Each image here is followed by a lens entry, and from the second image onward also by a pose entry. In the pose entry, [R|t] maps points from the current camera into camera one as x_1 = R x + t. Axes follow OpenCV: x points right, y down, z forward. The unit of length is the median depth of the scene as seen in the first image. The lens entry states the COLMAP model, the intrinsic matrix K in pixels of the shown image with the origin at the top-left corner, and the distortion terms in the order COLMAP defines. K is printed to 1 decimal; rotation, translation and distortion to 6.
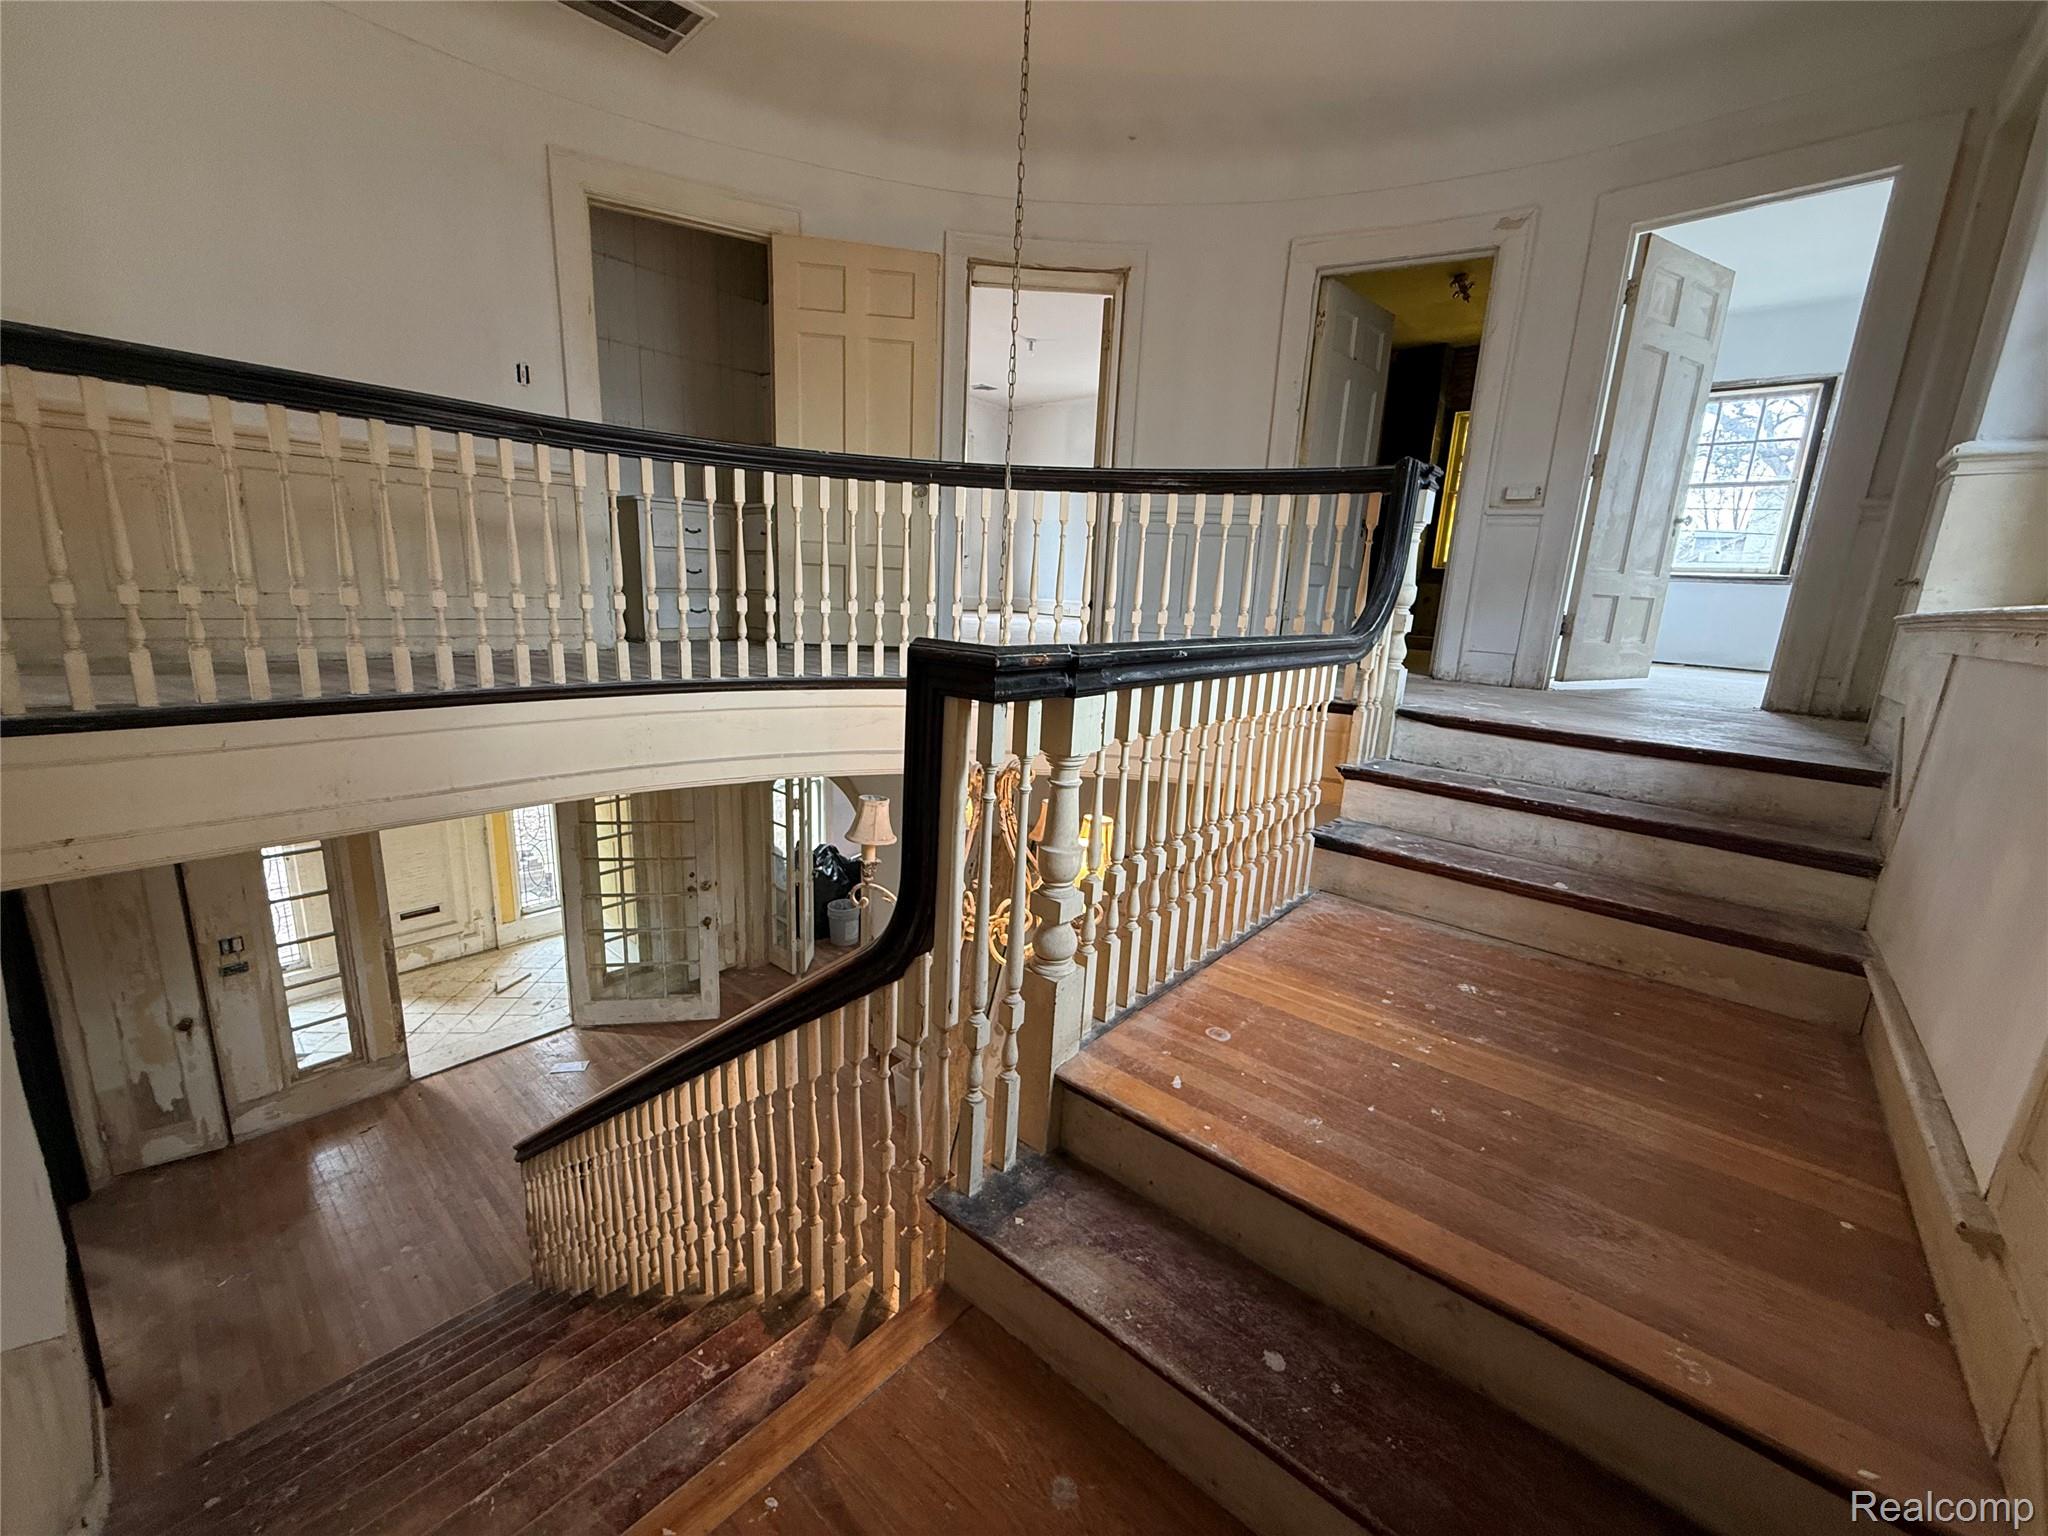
lens RADIAL K [[816.8, 0, 1015.2], [0, 816.8, 769.2], [0, 0, 1]] dist [0.000029, 0.001186]
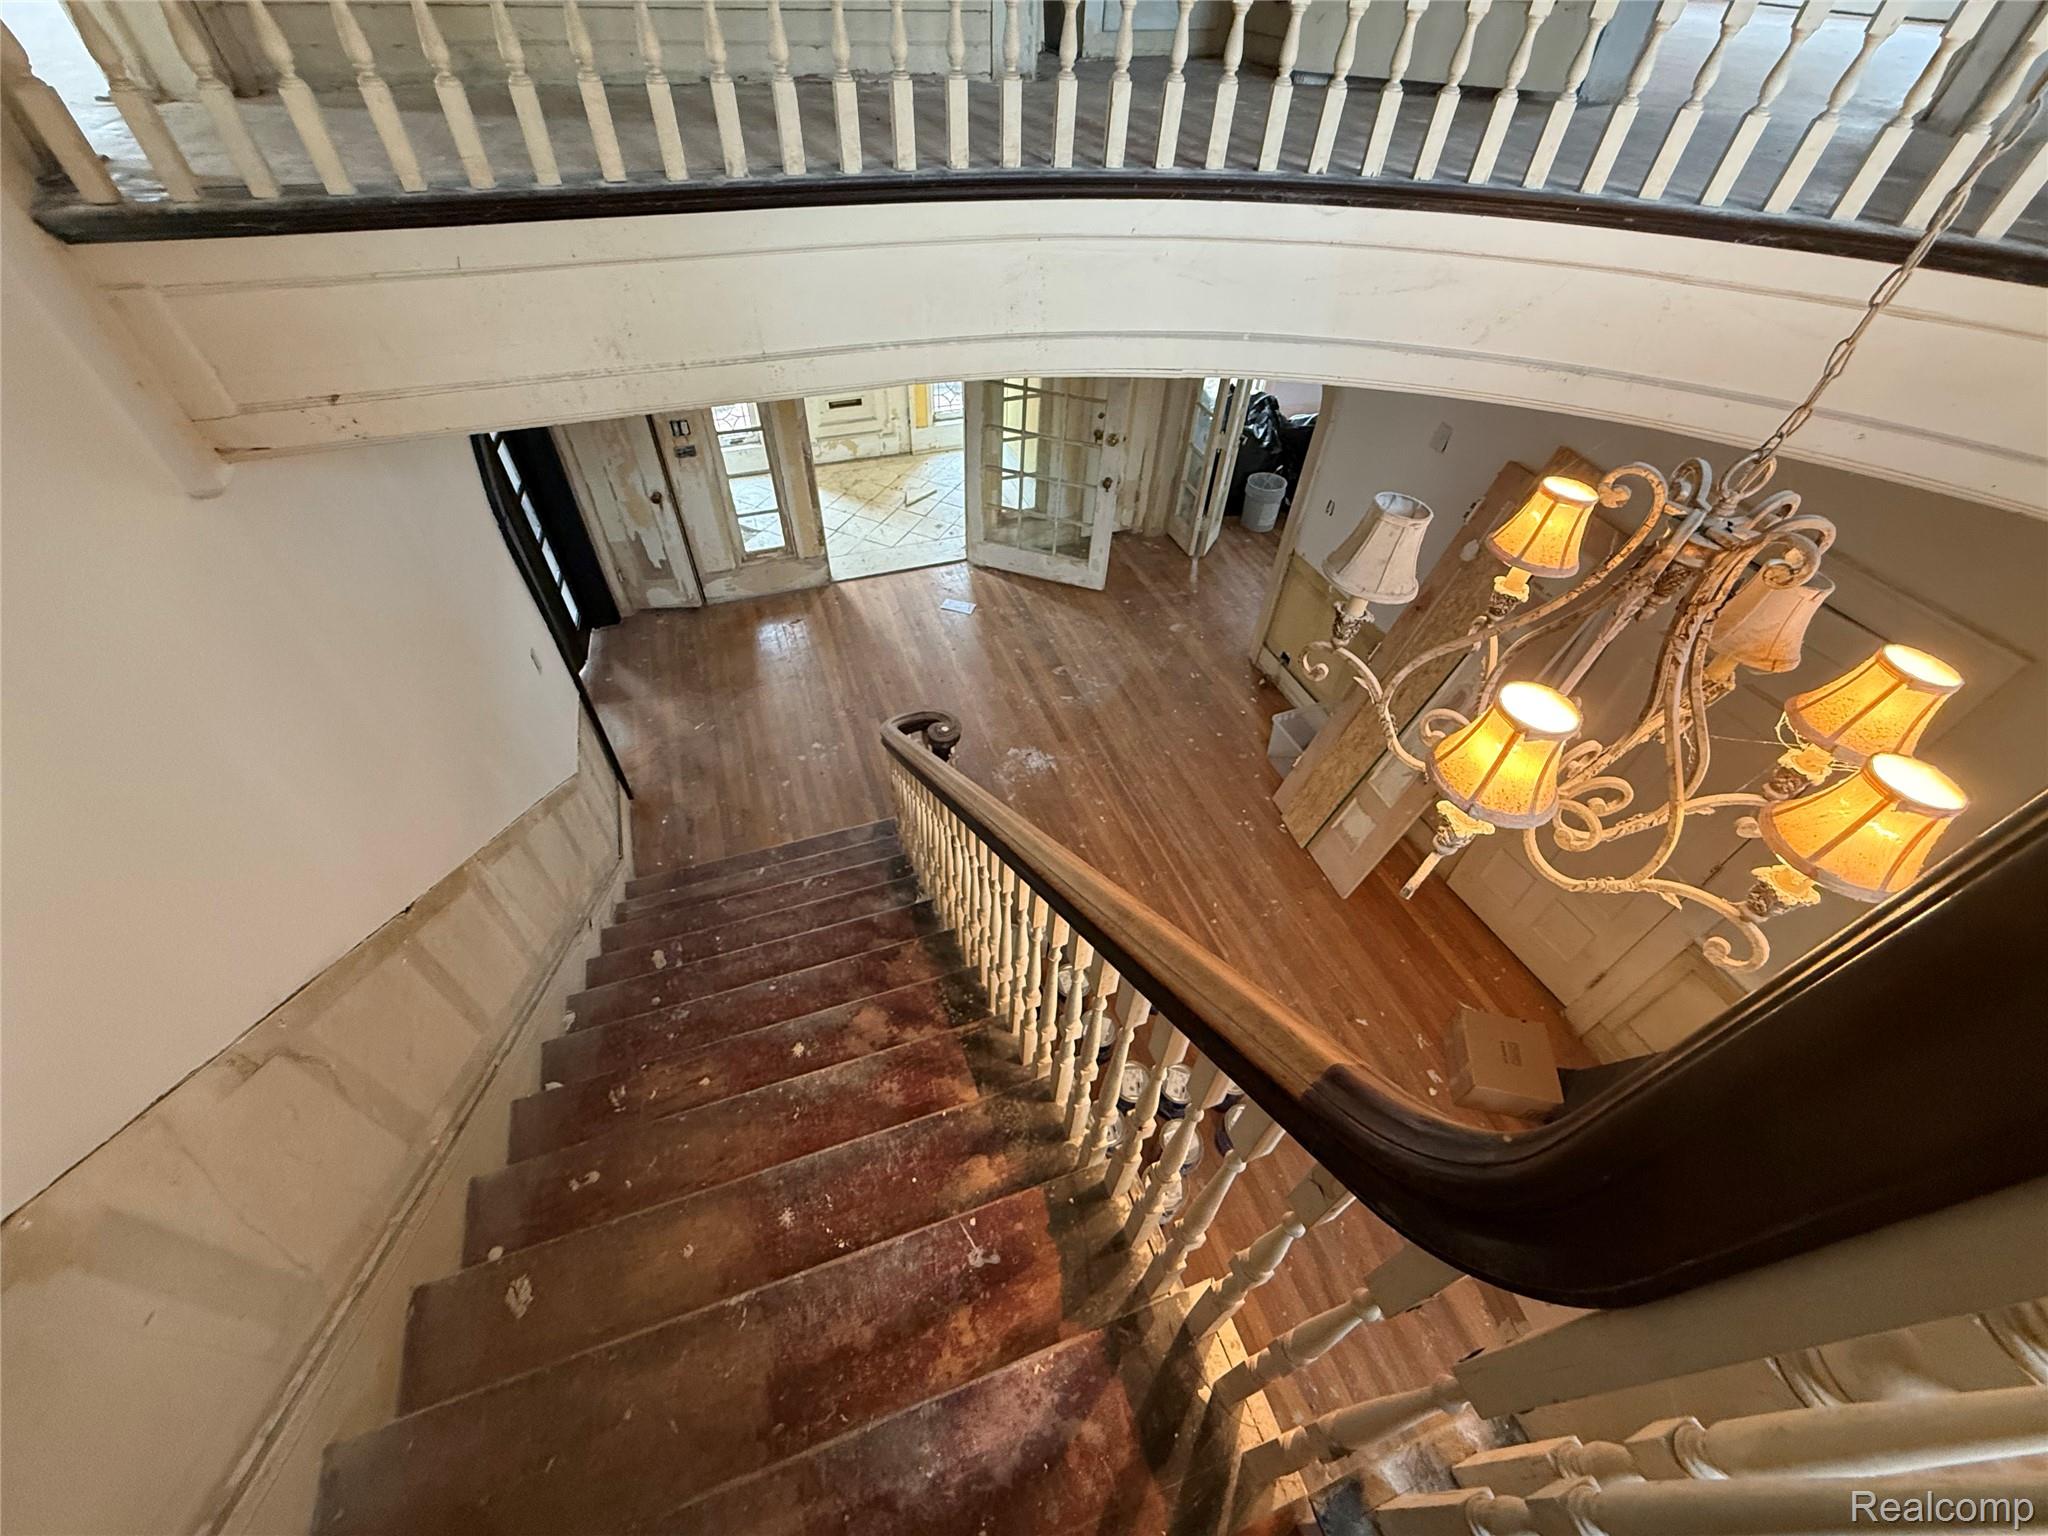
lens RADIAL K [[816.8, 0, 1015.2], [0, 816.8, 769.2], [0, 0, 1]] dist [0.000029, 0.001186]
pose [[0.873670, 0.339510, -0.348473, -0.139033], [-0.096734, 0.823179, 0.559481, -0.083139], [0.476805, -0.455093, 0.752029, 0.392440]]
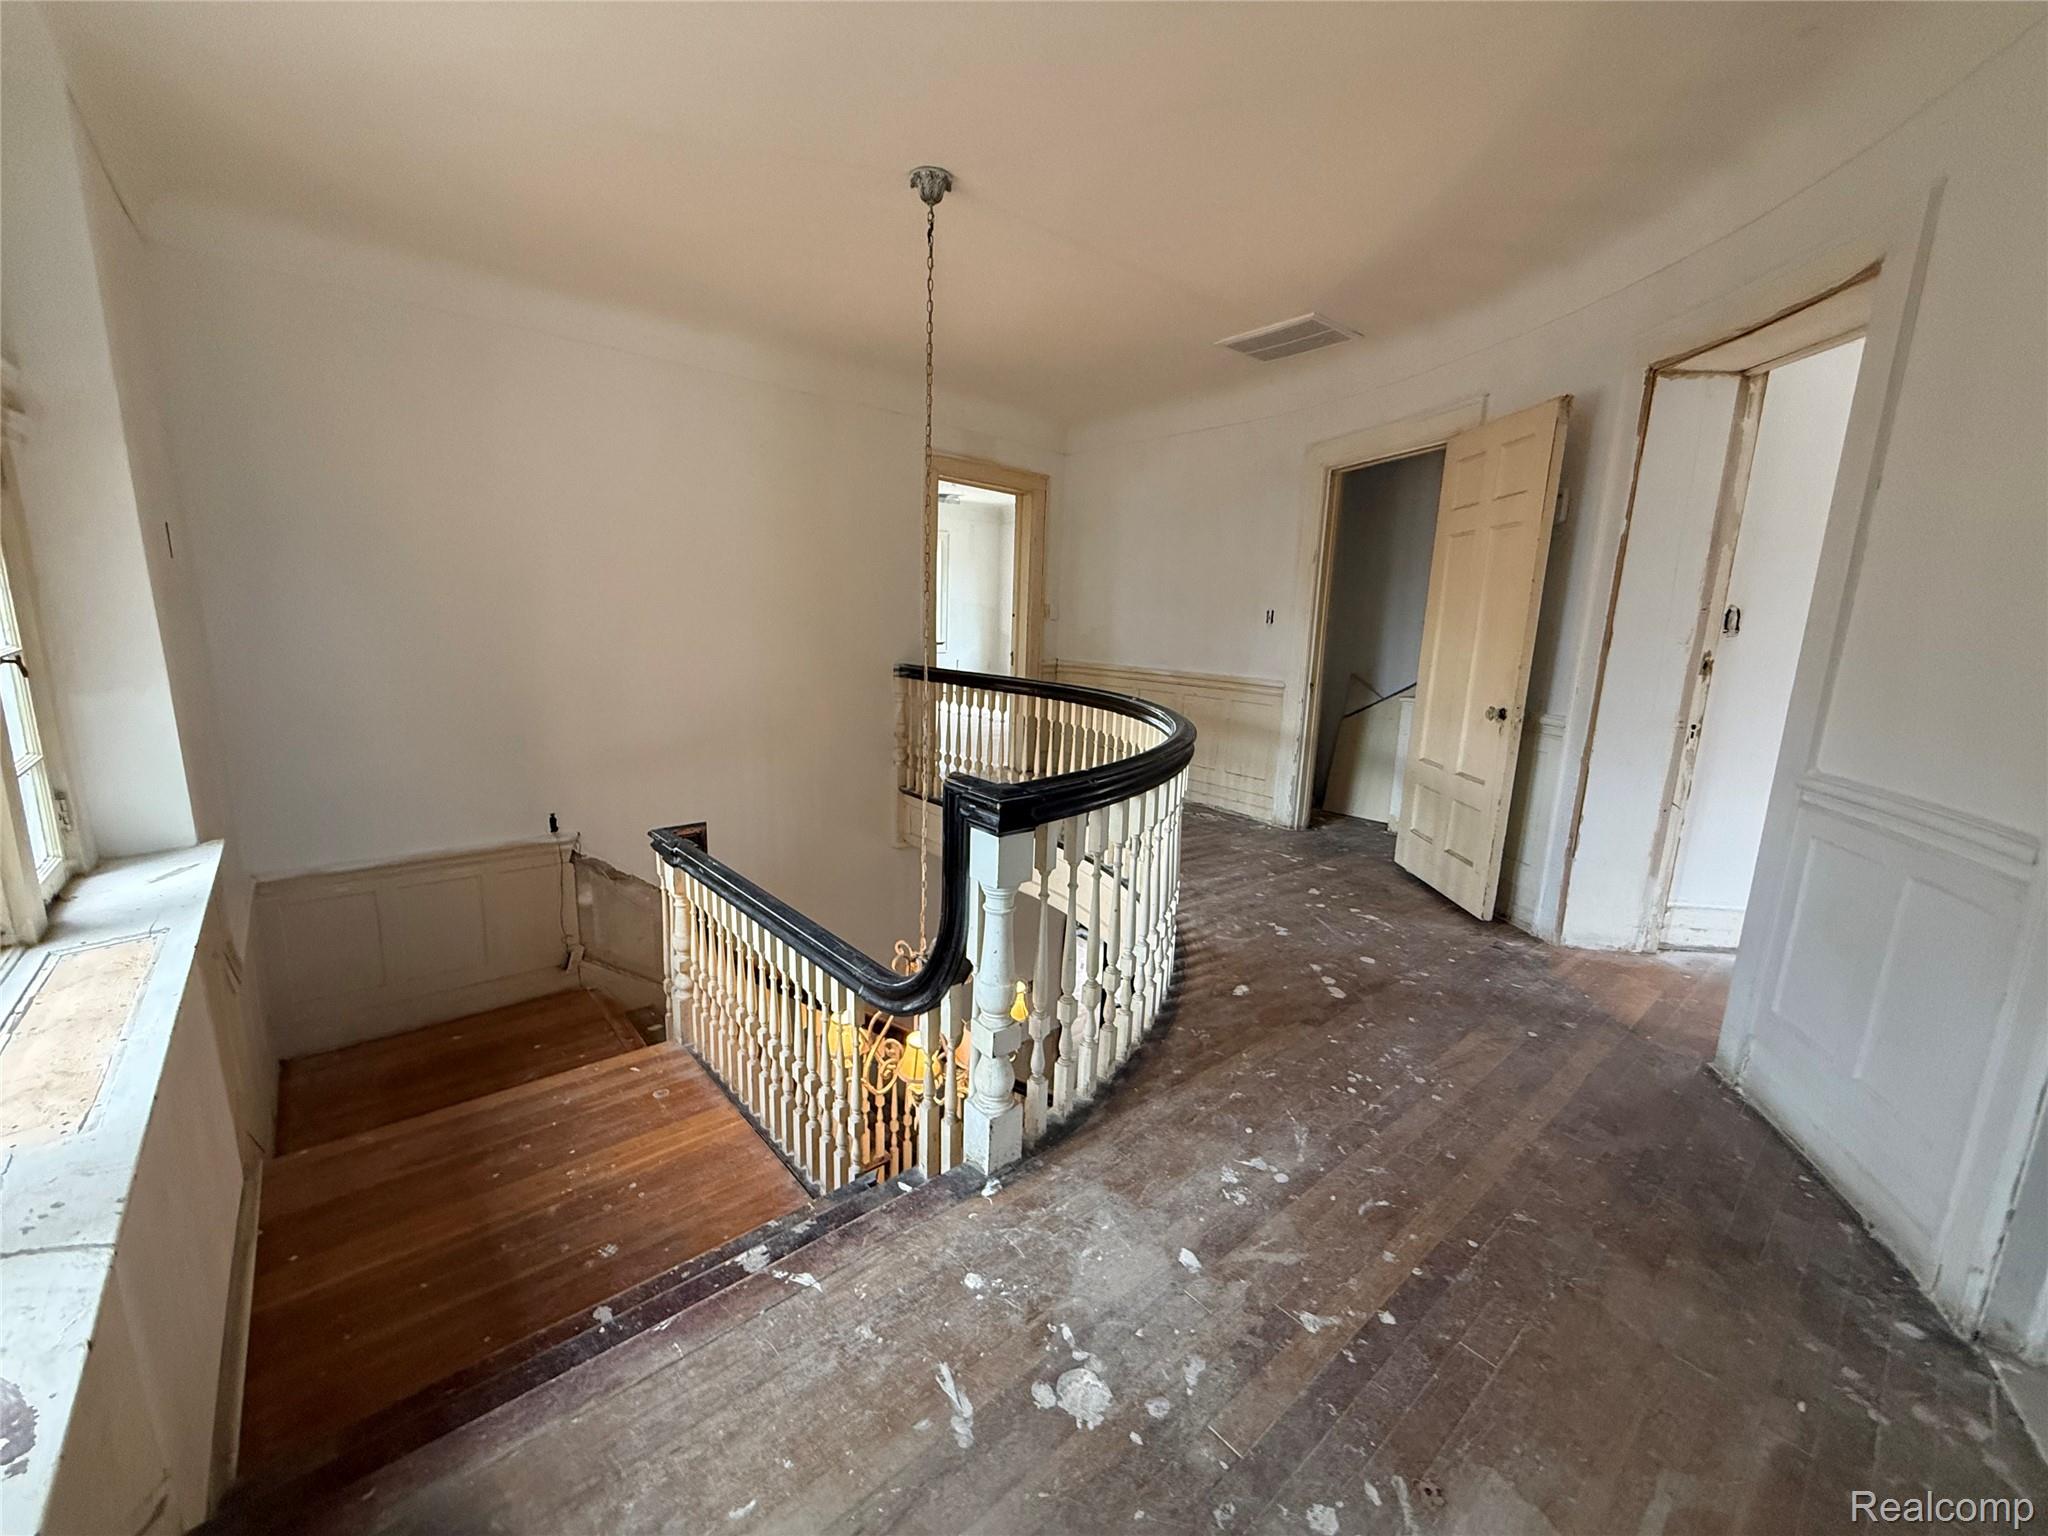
lens RADIAL K [[816.8, 0, 1015.2], [0, 816.8, 769.2], [0, 0, 1]] dist [0.000029, 0.001186]
pose [[-0.142647, 0.137306, -0.980204, 1.042107], [-0.257061, 0.951208, 0.170653, -0.474687], [0.955809, 0.276315, -0.100391, 1.040039]]
